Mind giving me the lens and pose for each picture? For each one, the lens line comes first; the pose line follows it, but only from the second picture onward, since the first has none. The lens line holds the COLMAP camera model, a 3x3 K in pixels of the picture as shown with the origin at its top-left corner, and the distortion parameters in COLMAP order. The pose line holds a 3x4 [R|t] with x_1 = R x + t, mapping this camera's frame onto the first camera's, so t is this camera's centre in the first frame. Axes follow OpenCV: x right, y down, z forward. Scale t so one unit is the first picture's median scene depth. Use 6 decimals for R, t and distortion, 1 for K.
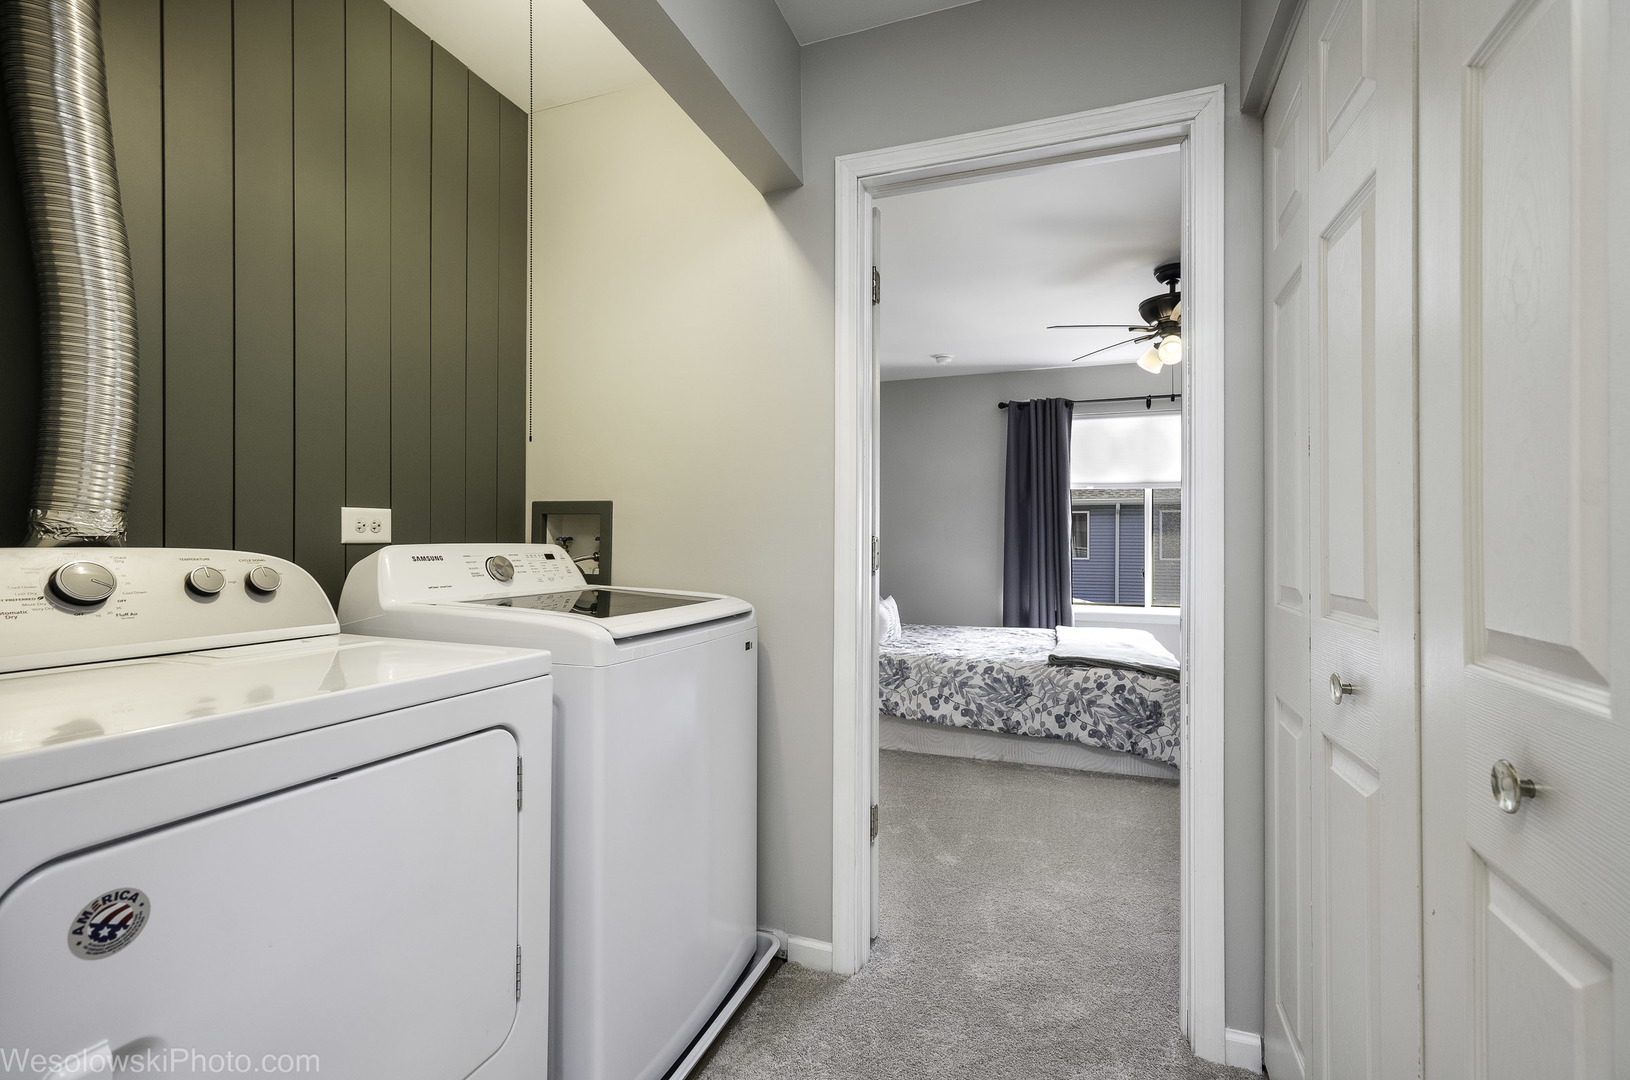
lens RADIAL K [[709.4, 0, 833.5], [0, 709.4, 541.6], [0, 0, 1]] dist [-0.001467, -0.000023]
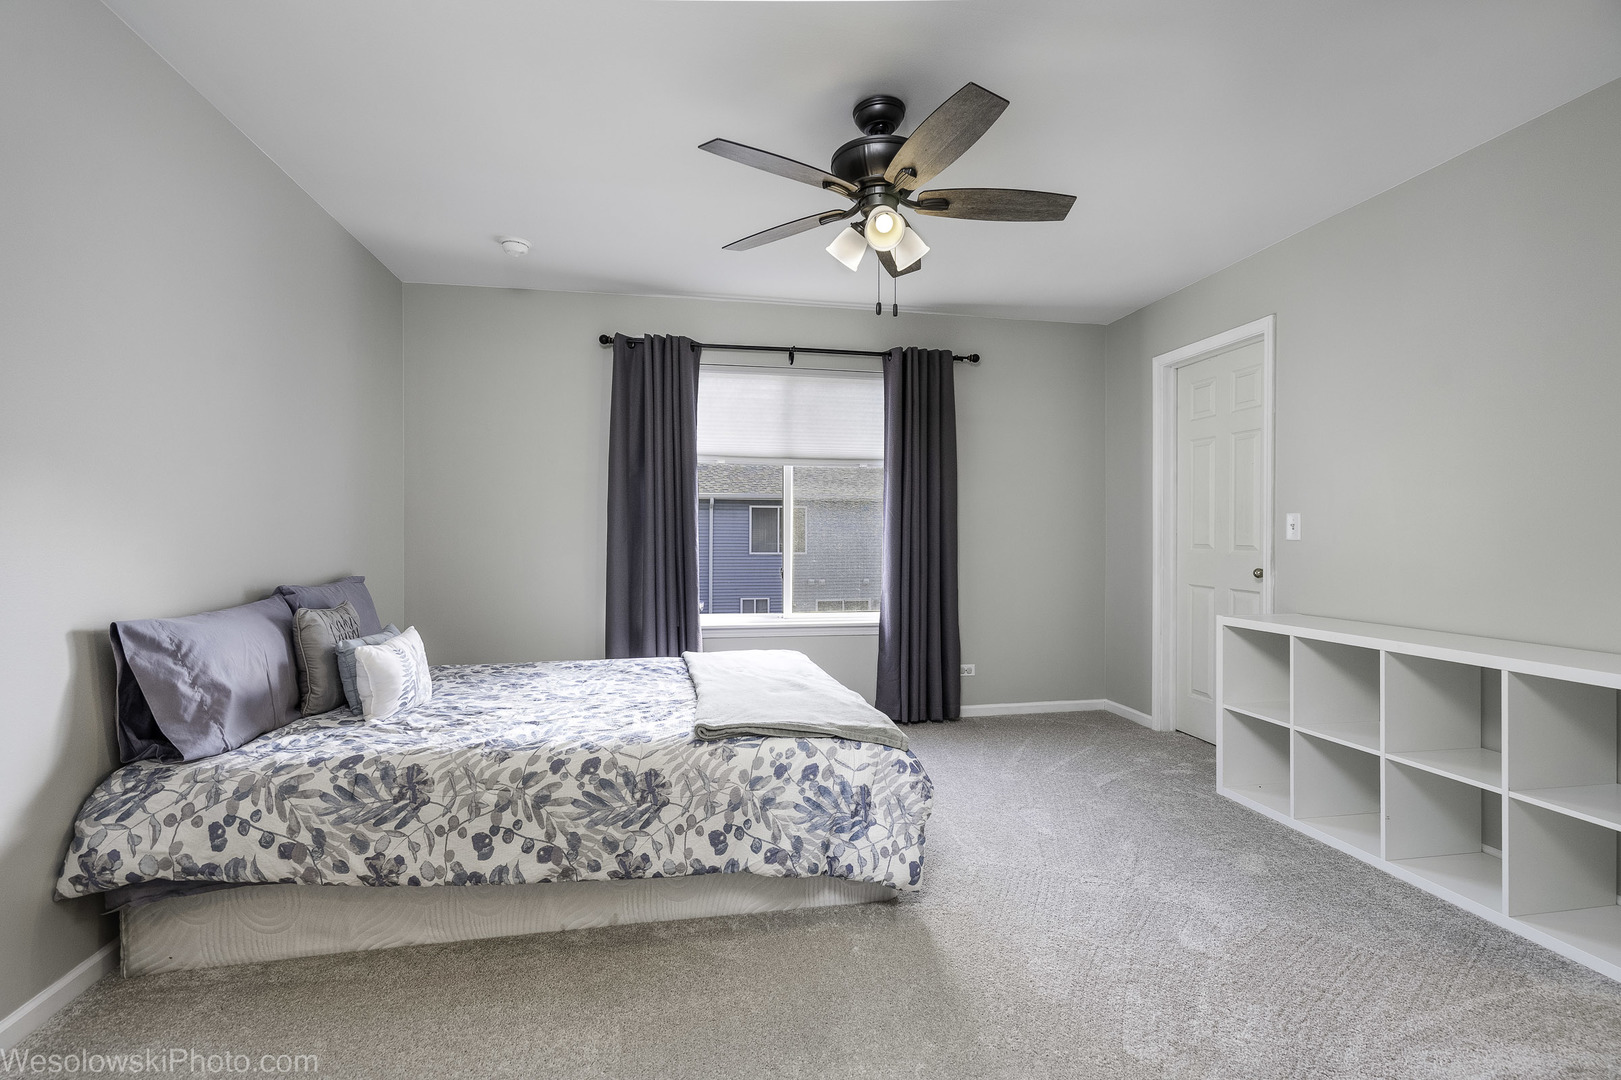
lens RADIAL K [[725.8, 0, 810.9], [0, 725.8, 535.0], [0, 0, 1]] dist [0.003689, 0.000398]
pose [[0.865958, -0.000956, 0.500115, 0.087593], [0.001731, 0.999998, -0.001084, 0.003938], [-0.500113, 0.001804, 0.865958, 0.437069]]
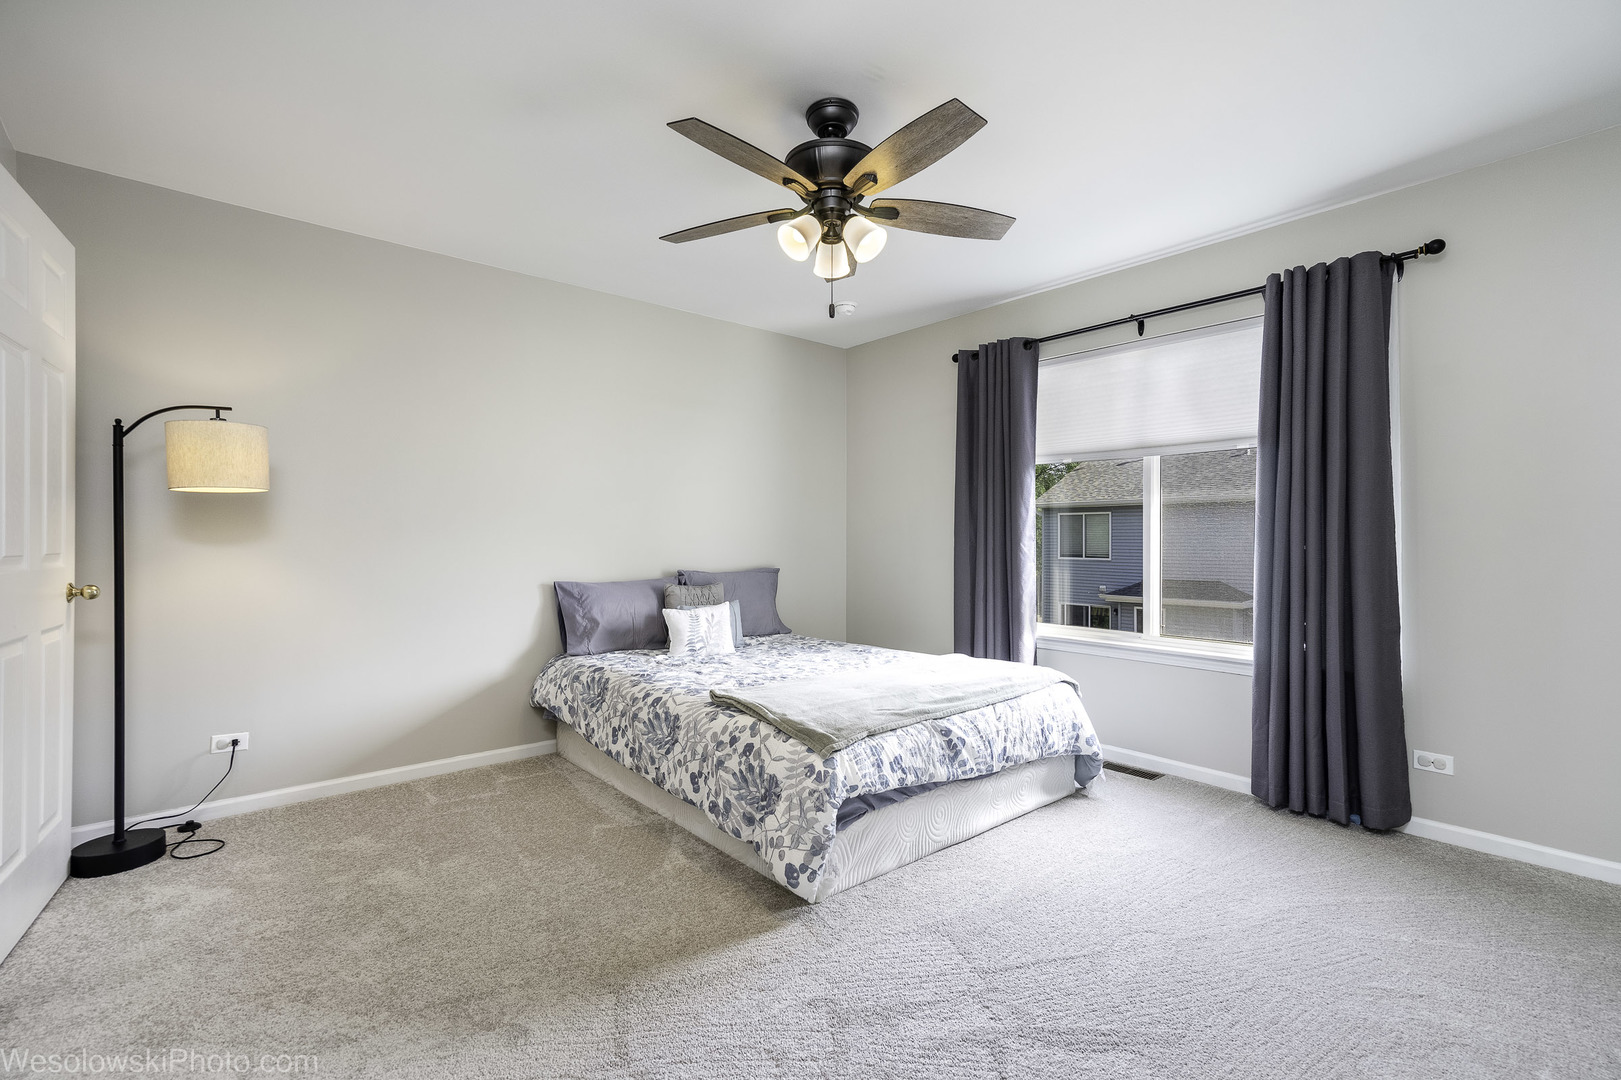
lens RADIAL K [[731.2, 0, 808.3], [0, 731.2, 533.5], [0, 0, 1]] dist [-0.002651, 0.000106]
pose [[0.866259, -0.004230, -0.499577, 0.773143], [-0.001562, 0.999936, -0.011176, 0.006068], [0.499593, 0.010462, 0.866197, 0.394410]]
